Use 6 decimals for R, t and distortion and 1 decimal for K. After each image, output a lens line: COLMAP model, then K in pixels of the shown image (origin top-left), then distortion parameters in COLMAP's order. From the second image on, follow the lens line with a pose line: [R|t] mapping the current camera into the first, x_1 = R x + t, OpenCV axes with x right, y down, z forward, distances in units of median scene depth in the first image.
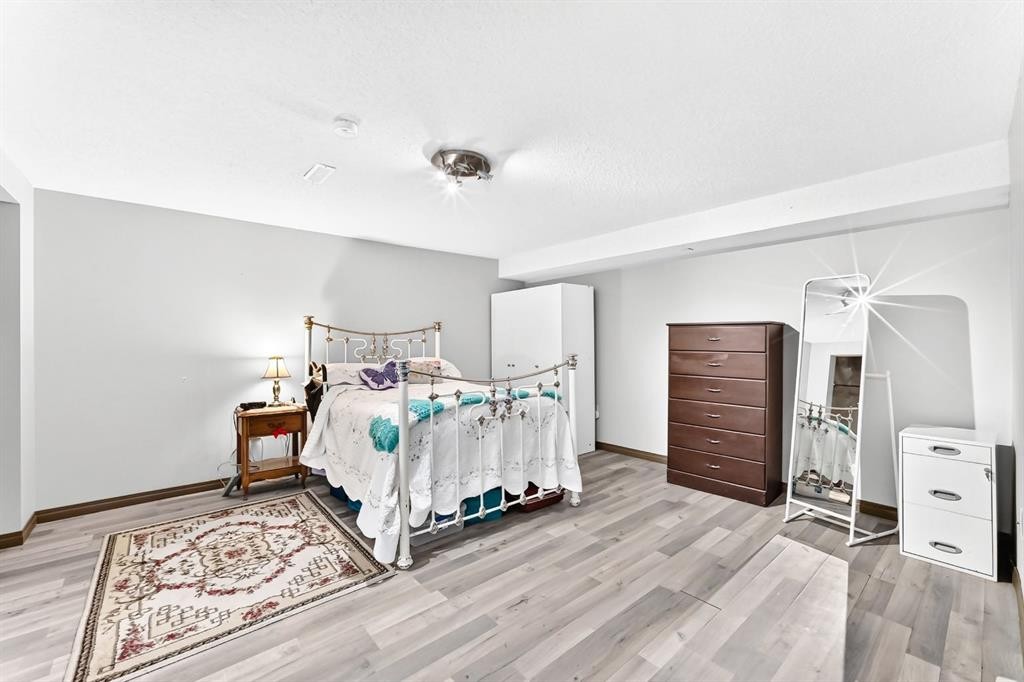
lens RADIAL K [[420.7, 0, 508.8], [0, 420.7, 339.3], [0, 0, 1]] dist [-0.009003, 0.002500]
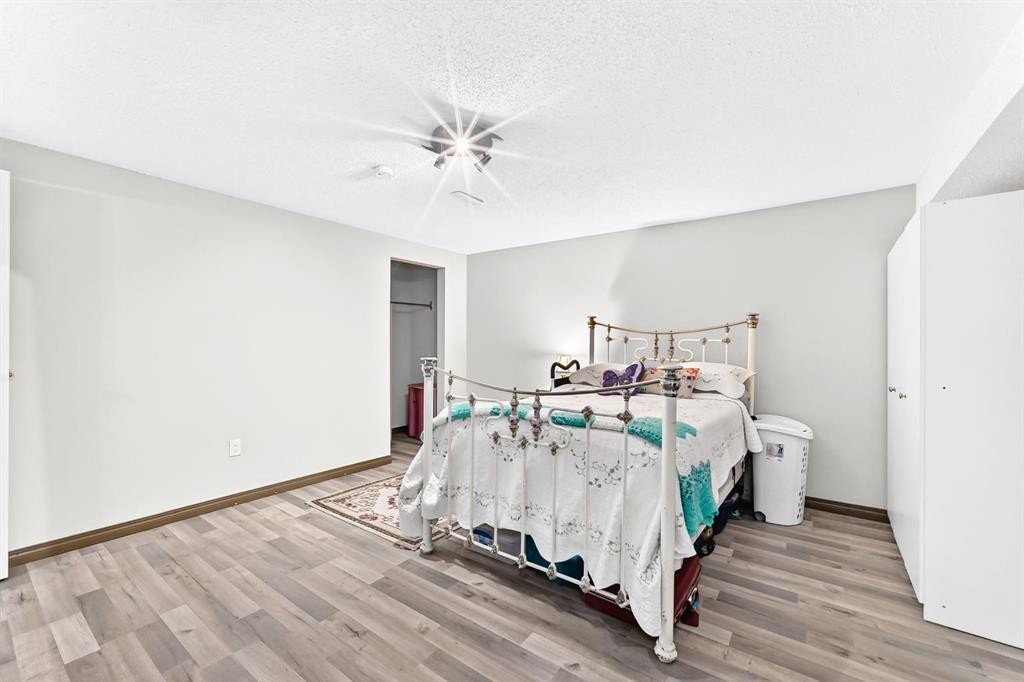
lens RADIAL K [[420.7, 0, 518.5], [0, 420.7, 342.2], [0, 0, 1]] dist [-0.009003, 0.002500]
pose [[0.243537, 0.005568, -0.969876, 0.757544], [-0.002828, 0.999983, 0.005030, 0.005828], [0.969888, 0.001518, 0.243549, 0.873446]]
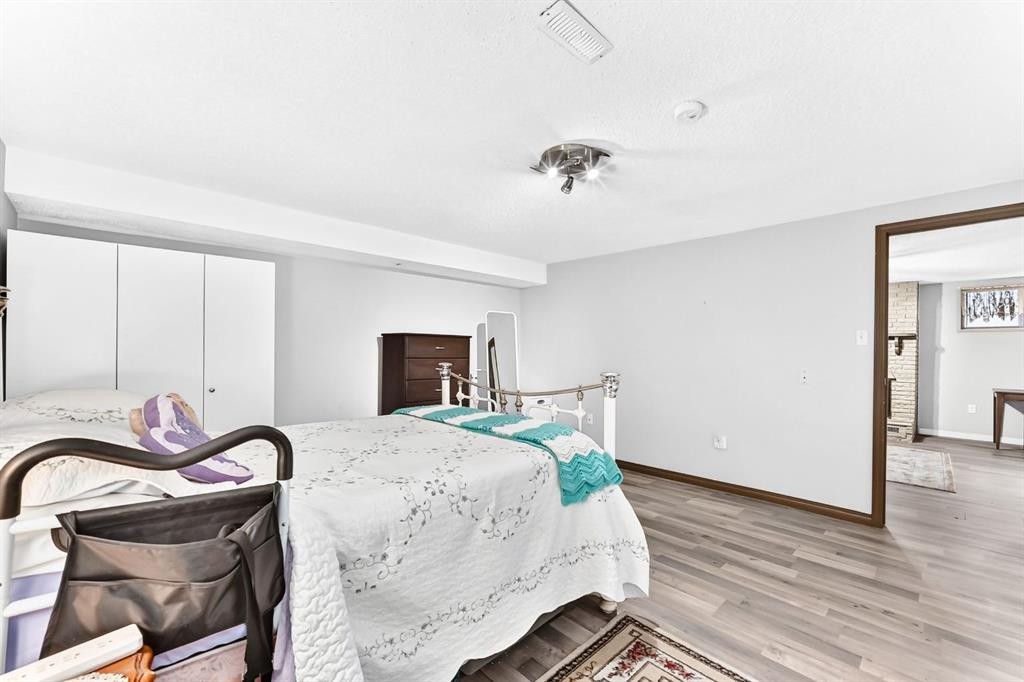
lens RADIAL K [[420.7, 0, 515.1], [0, 420.7, 346.1], [0, 0, 1]] dist [-0.009003, 0.002500]
pose [[-0.057882, 0.002437, 0.998320, -1.006278], [-0.009024, 0.999955, -0.002964, -0.002914], [-0.998283, -0.009180, -0.057858, 1.132278]]
